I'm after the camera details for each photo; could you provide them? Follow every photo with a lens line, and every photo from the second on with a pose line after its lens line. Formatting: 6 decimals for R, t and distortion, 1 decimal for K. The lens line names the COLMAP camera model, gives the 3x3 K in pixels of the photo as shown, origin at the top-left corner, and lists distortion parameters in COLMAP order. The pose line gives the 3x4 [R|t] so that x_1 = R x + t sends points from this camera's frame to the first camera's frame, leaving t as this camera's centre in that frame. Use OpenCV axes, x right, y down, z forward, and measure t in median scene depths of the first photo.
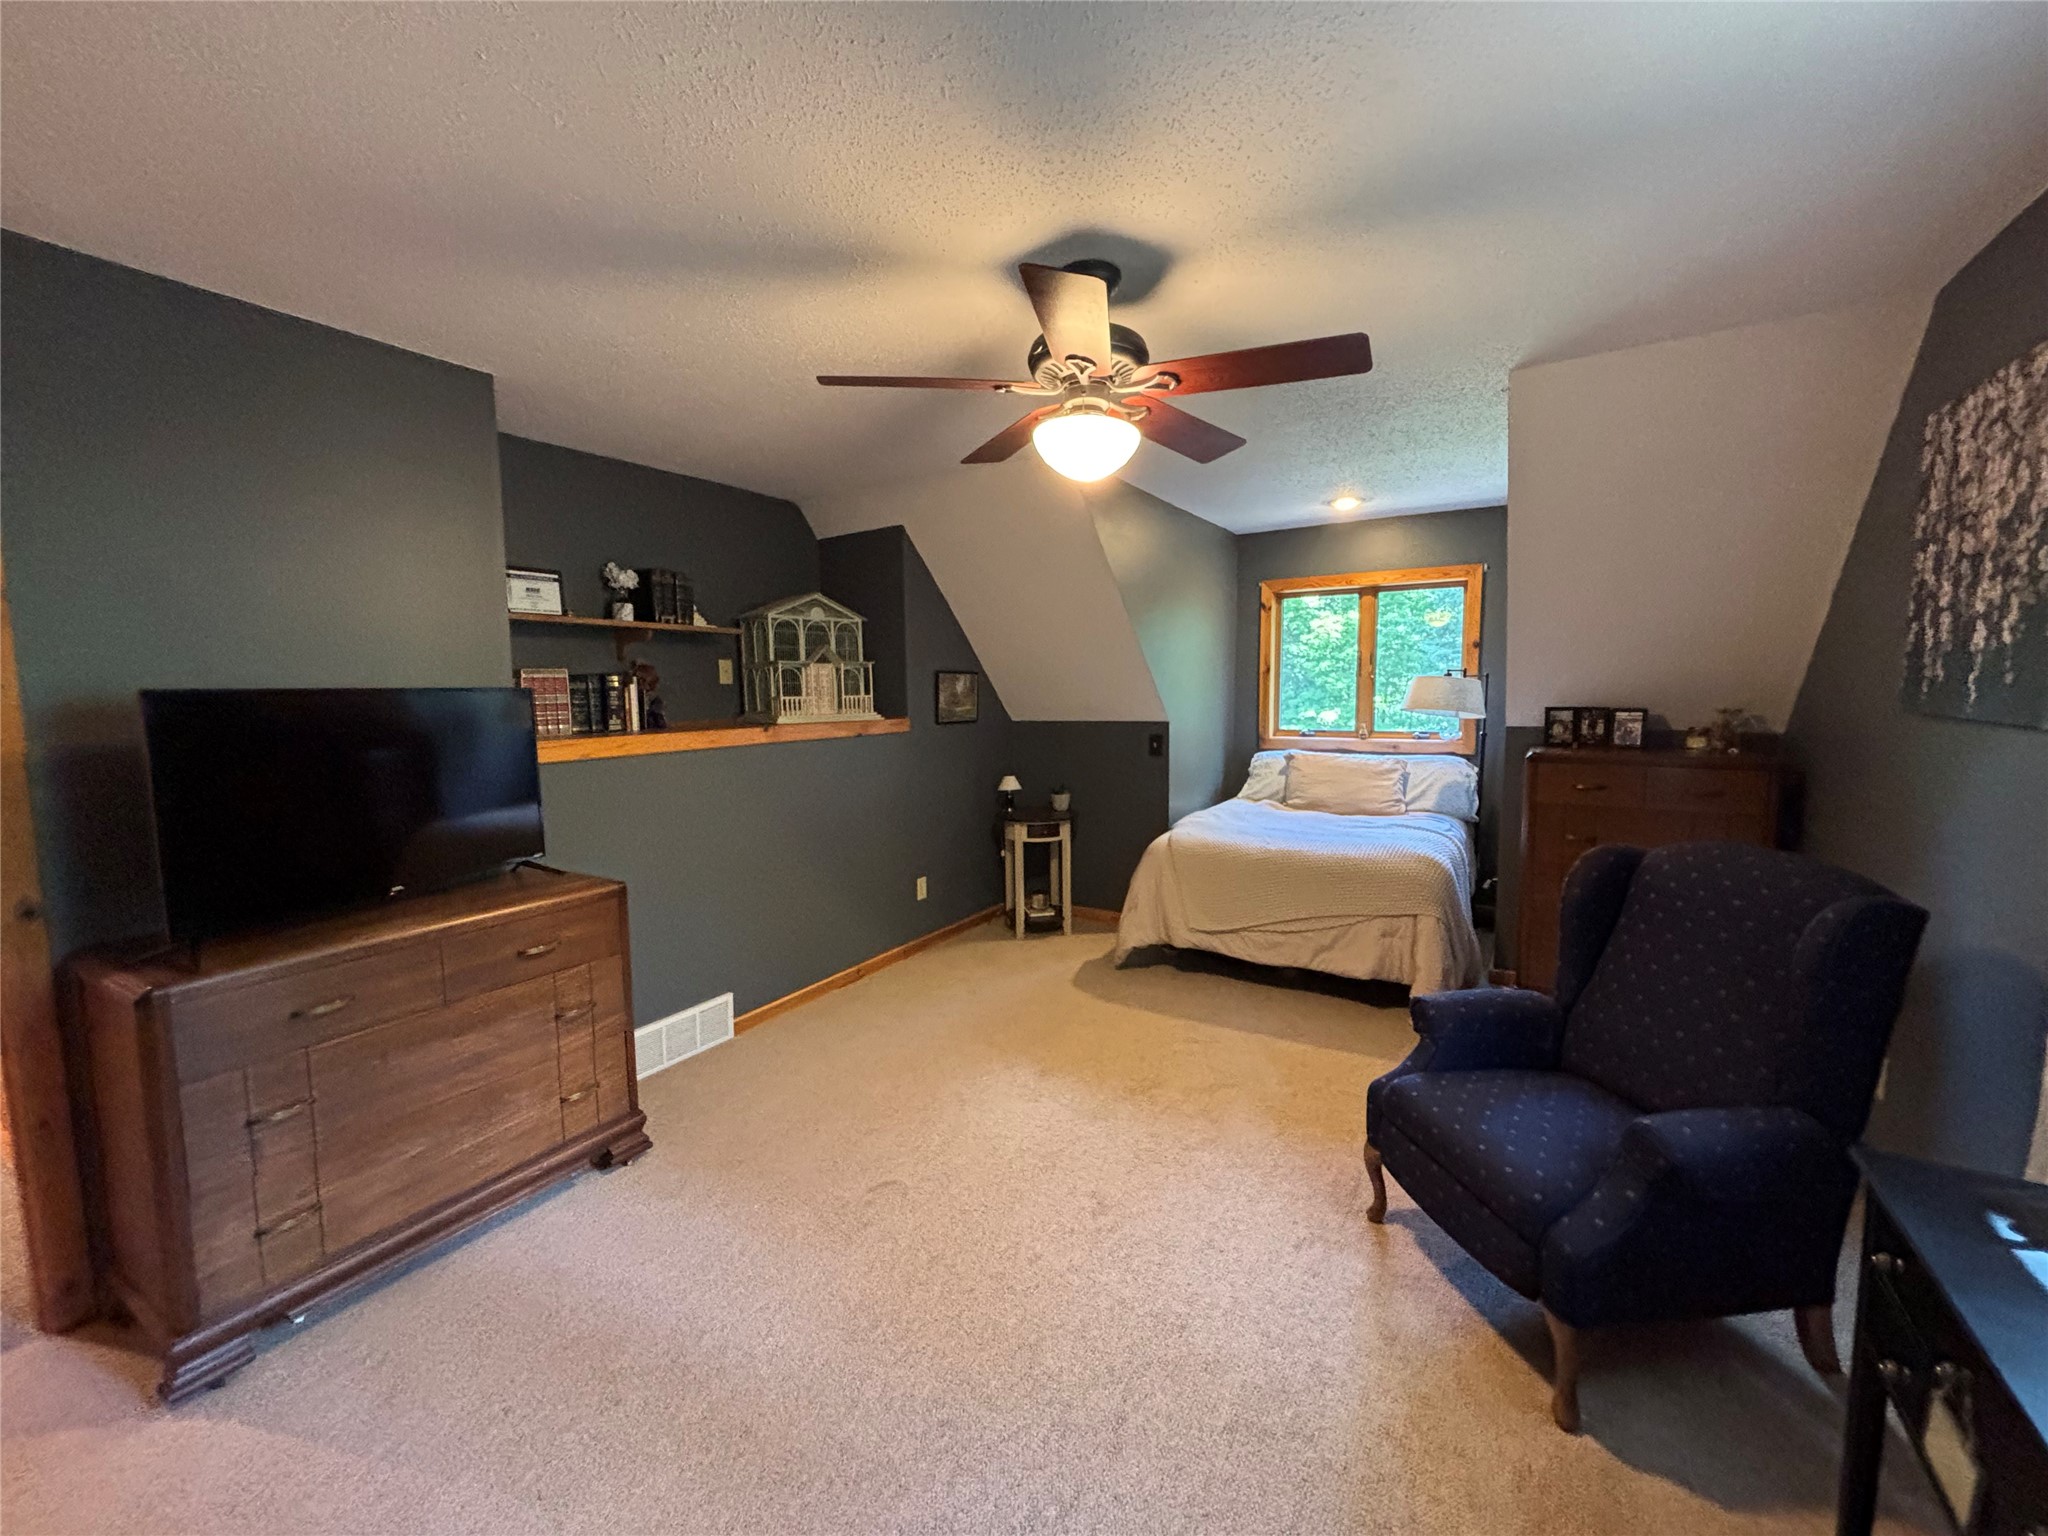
lens RADIAL K [[834.2, 0, 1024.6], [0, 834.2, 761.9], [0, 0, 1]] dist [0.016822, -0.001686]
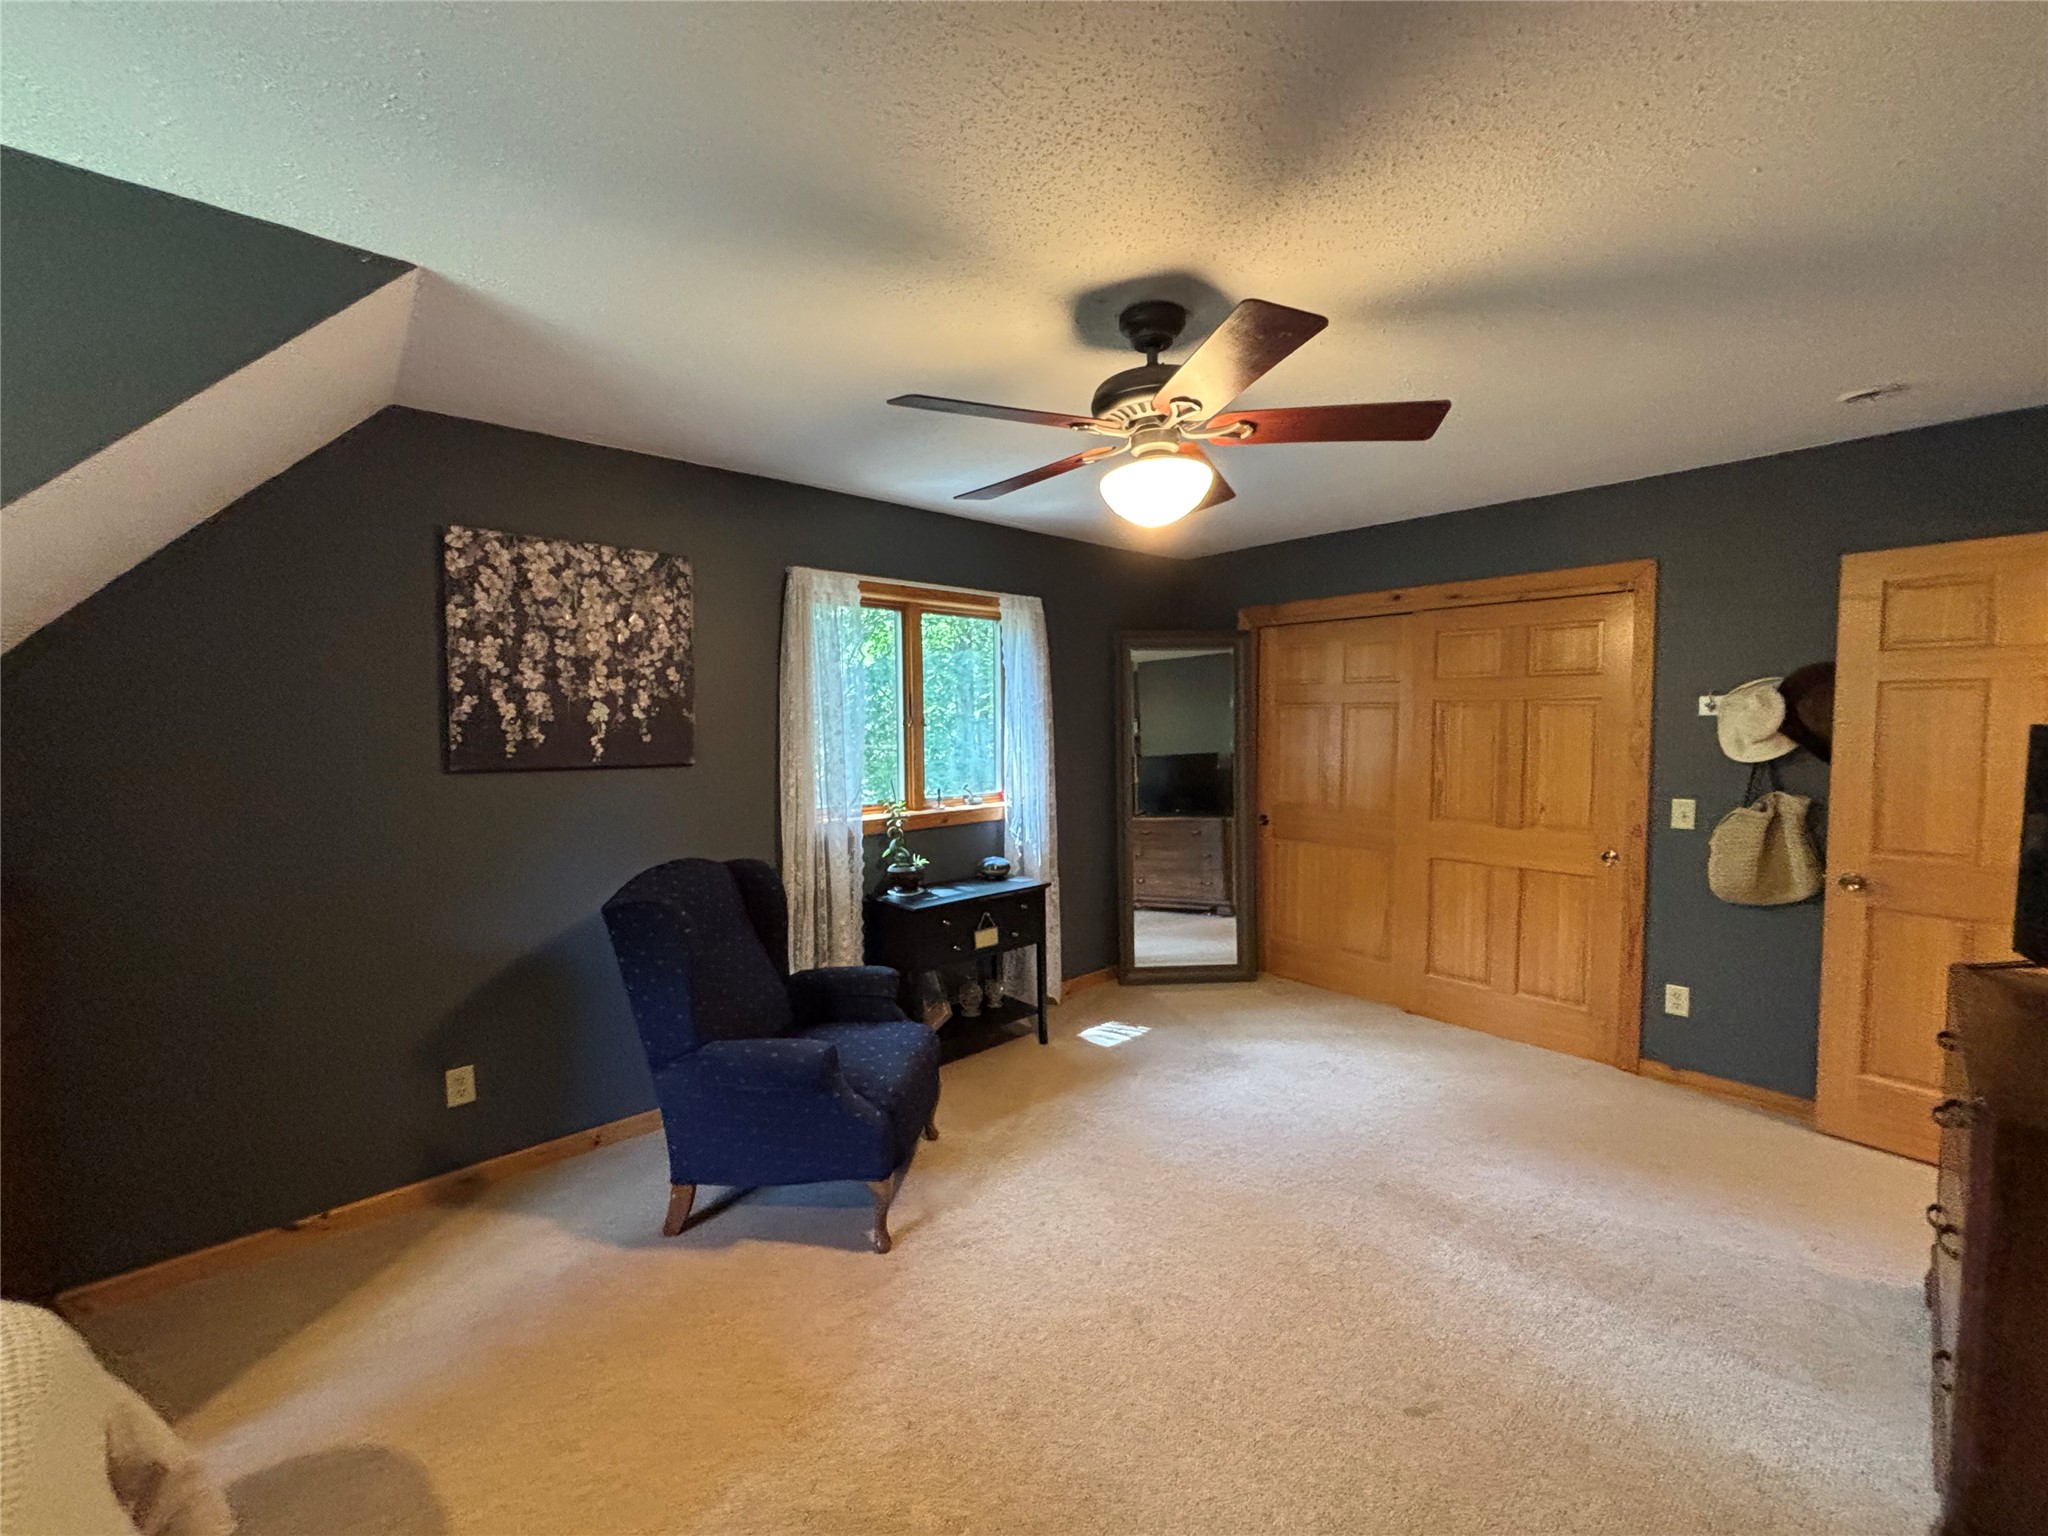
lens RADIAL K [[834.2, 0, 1032.3], [0, 834.2, 766.3], [0, 0, 1]] dist [0.016822, -0.001686]
pose [[-0.963210, 0.015215, 0.268319, -0.026107], [0.052630, 0.989744, 0.132806, -0.112768], [-0.263546, 0.142042, -0.954132, 1.203341]]
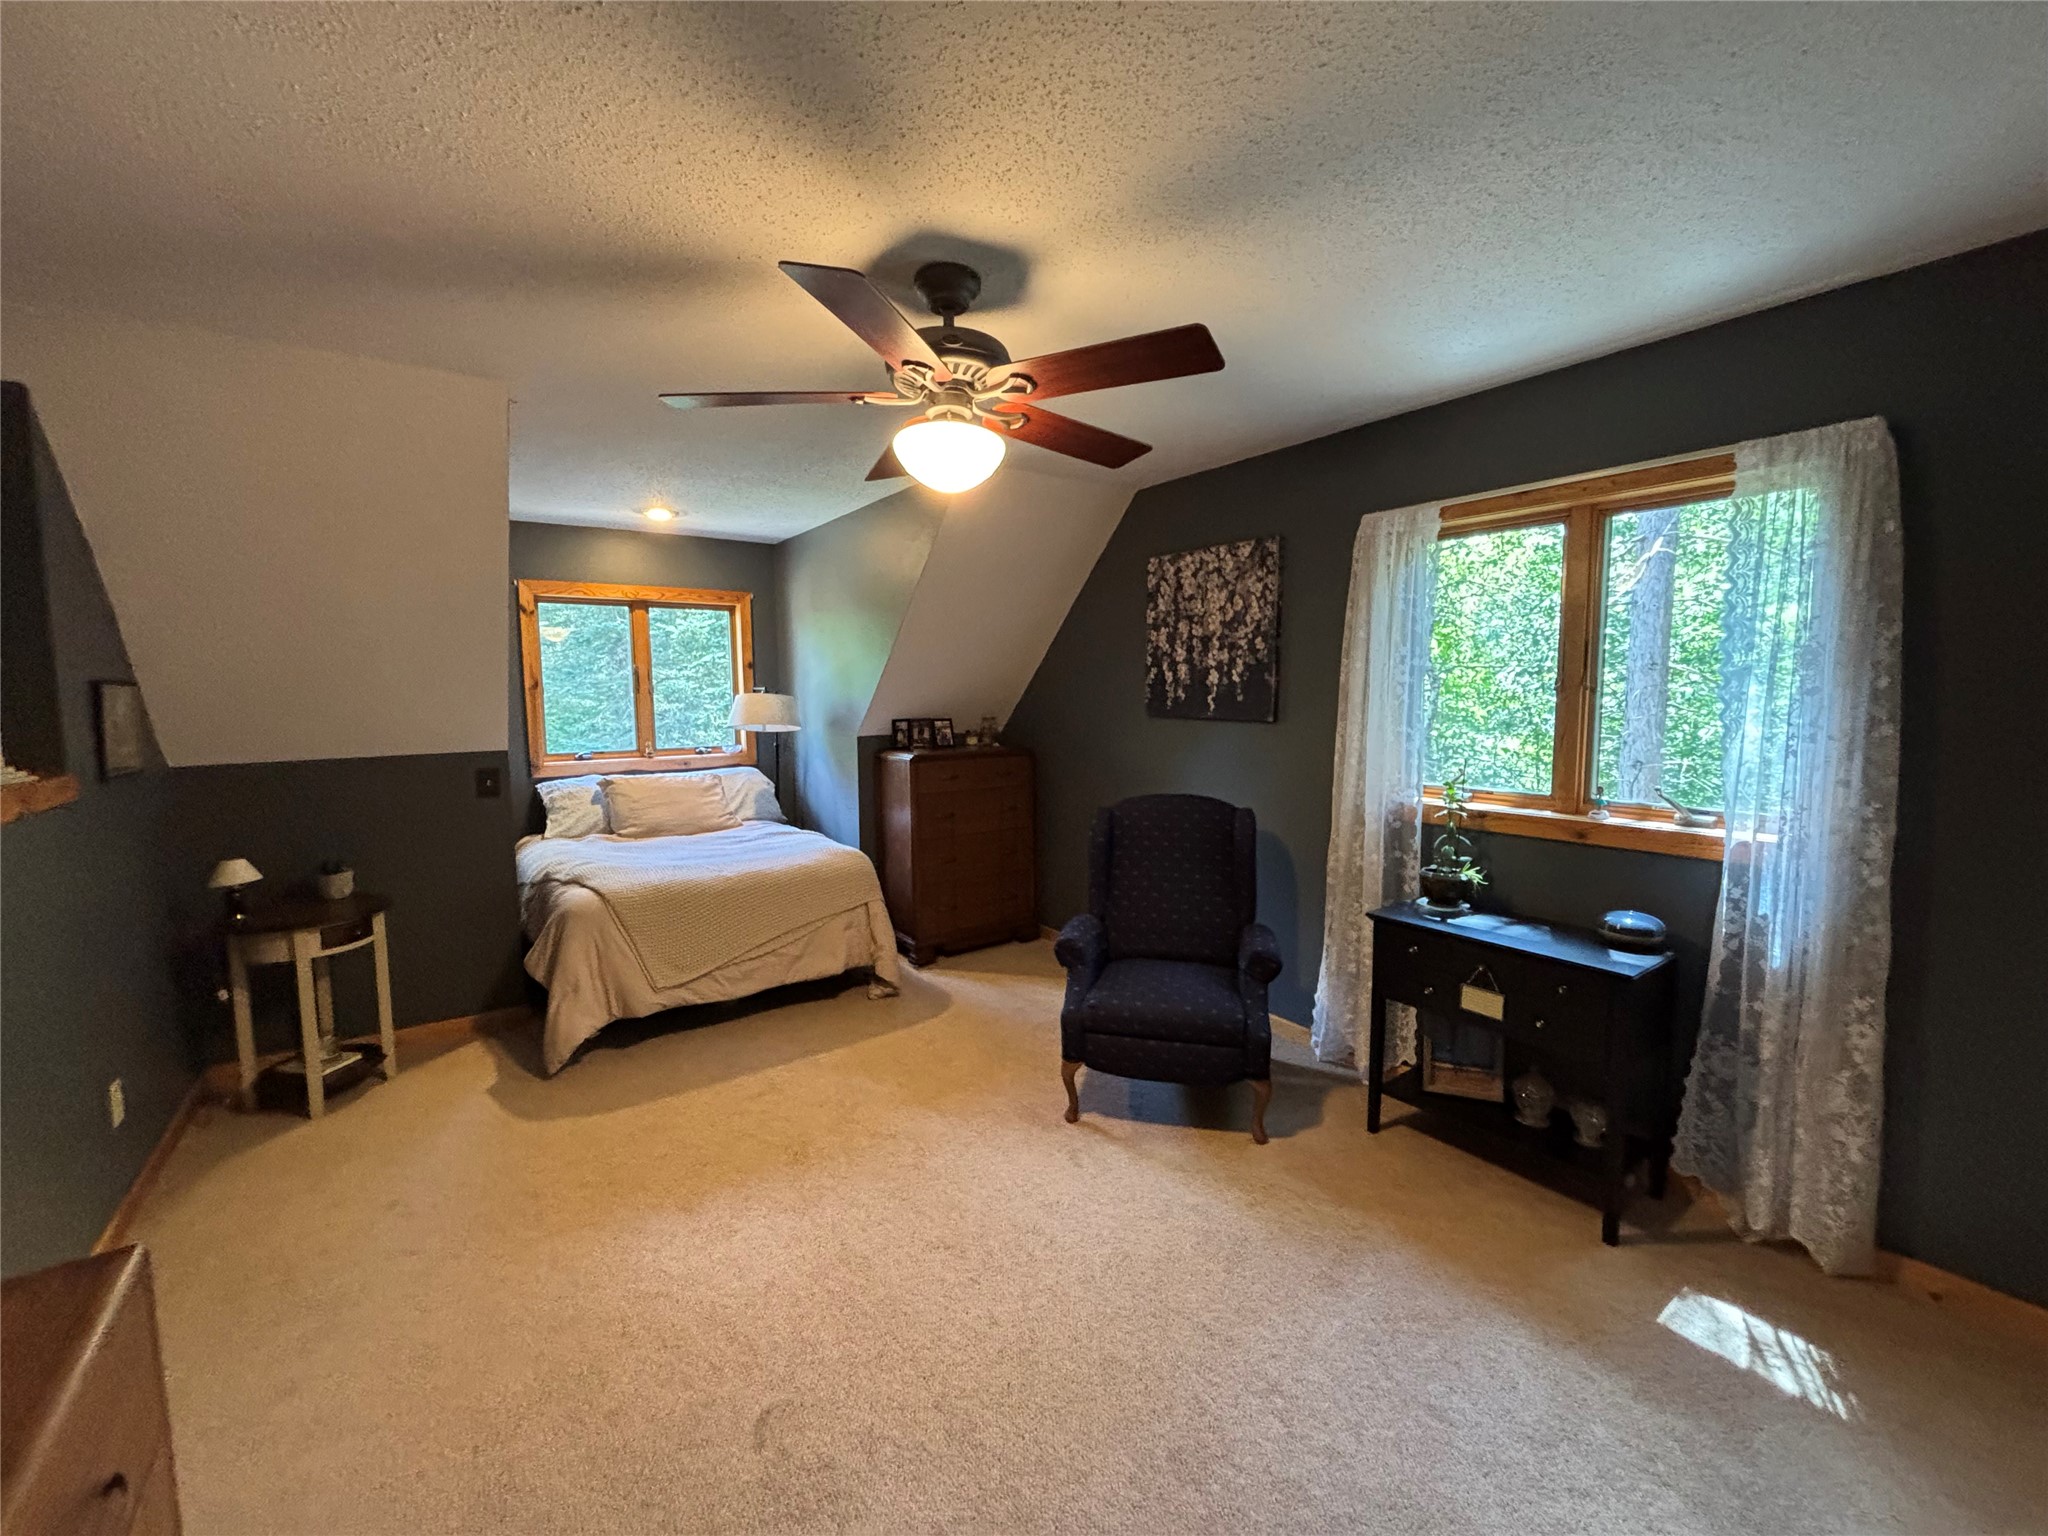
lens RADIAL K [[834.2, 0, 1022.0], [0, 834.2, 767.1], [0, 0, 1]] dist [0.016822, -0.001686]
pose [[0.389726, -0.079641, 0.917481, -0.476621], [0.089382, 0.994821, 0.048387, -0.038218], [-0.916583, 0.063149, 0.394826, 0.342538]]
